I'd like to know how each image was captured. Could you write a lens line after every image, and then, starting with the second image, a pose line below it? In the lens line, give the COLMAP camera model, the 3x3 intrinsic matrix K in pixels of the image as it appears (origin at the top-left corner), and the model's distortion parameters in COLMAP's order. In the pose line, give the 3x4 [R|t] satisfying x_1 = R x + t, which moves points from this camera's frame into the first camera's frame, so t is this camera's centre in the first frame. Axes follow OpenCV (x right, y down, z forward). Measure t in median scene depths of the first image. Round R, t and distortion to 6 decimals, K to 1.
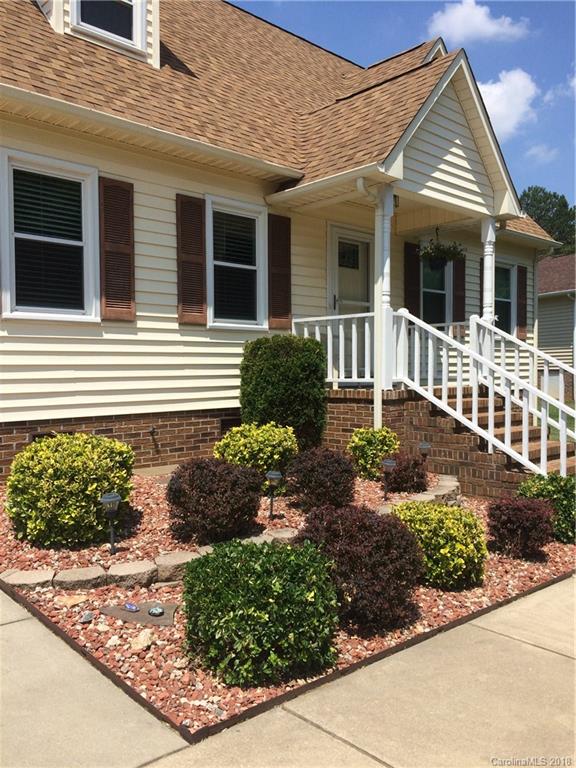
lens RADIAL K [[652.1, 0, 287.1], [0, 652.1, 382.4], [0, 0, 1]] dist [0.066355, -0.082230]
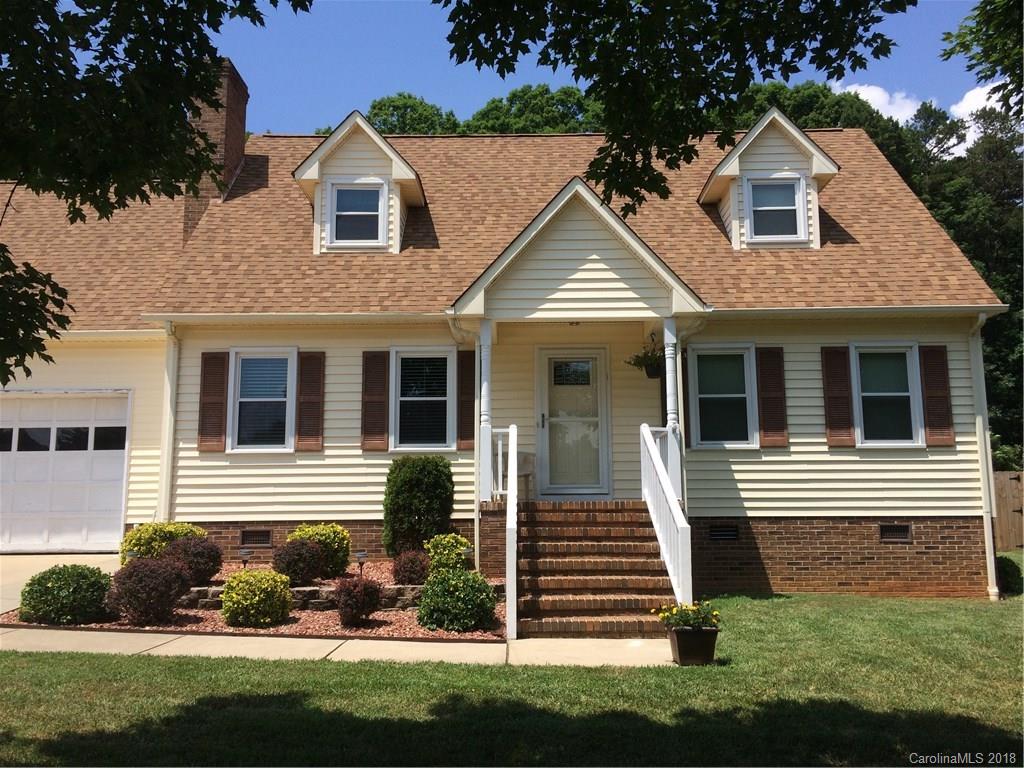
lens RADIAL K [[869.4, 0, 515.7], [0, 869.4, 384.1], [0, 0, 1]] dist [0.066355, -0.082230]
pose [[0.715403, -0.102451, -0.691160, 1.226353], [-0.014473, 0.986807, -0.161255, 0.052389], [0.698562, 0.125365, 0.704481, -0.007081]]
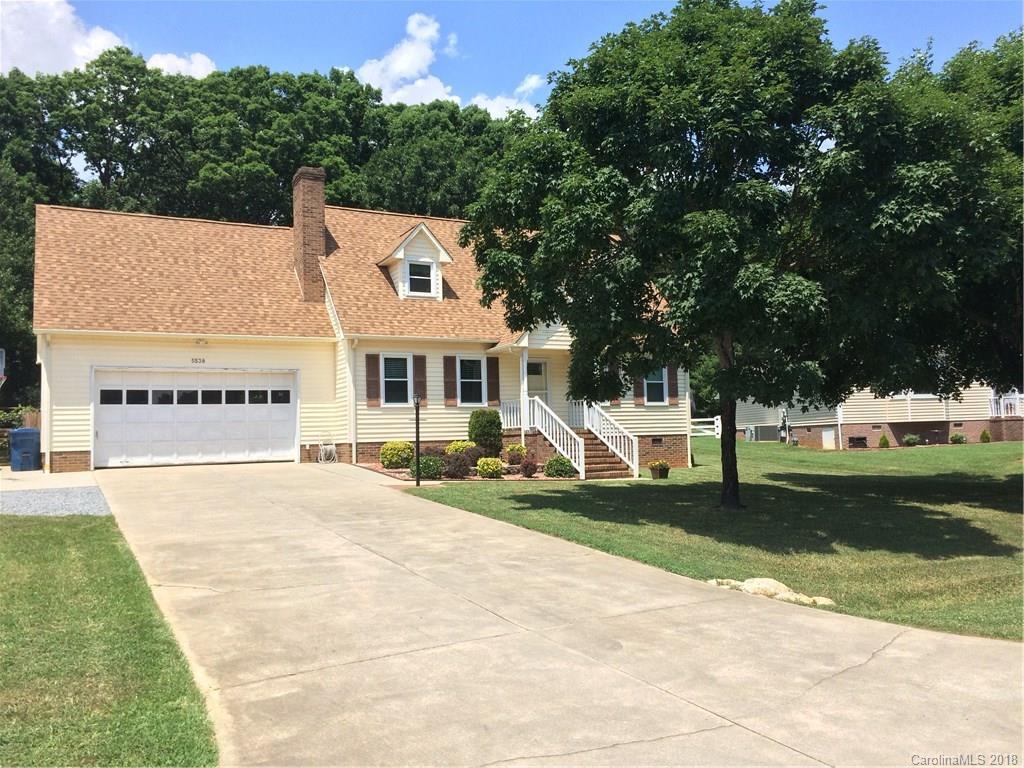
lens RADIAL K [[869.4, 0, 513.1], [0, 869.4, 388.1], [0, 0, 1]] dist [0.066355, -0.082230]
pose [[0.959177, -0.035802, -0.280531, 1.036104], [0.012900, 0.996461, -0.083065, 0.125868], [0.282512, 0.076055, 0.956244, -2.160327]]
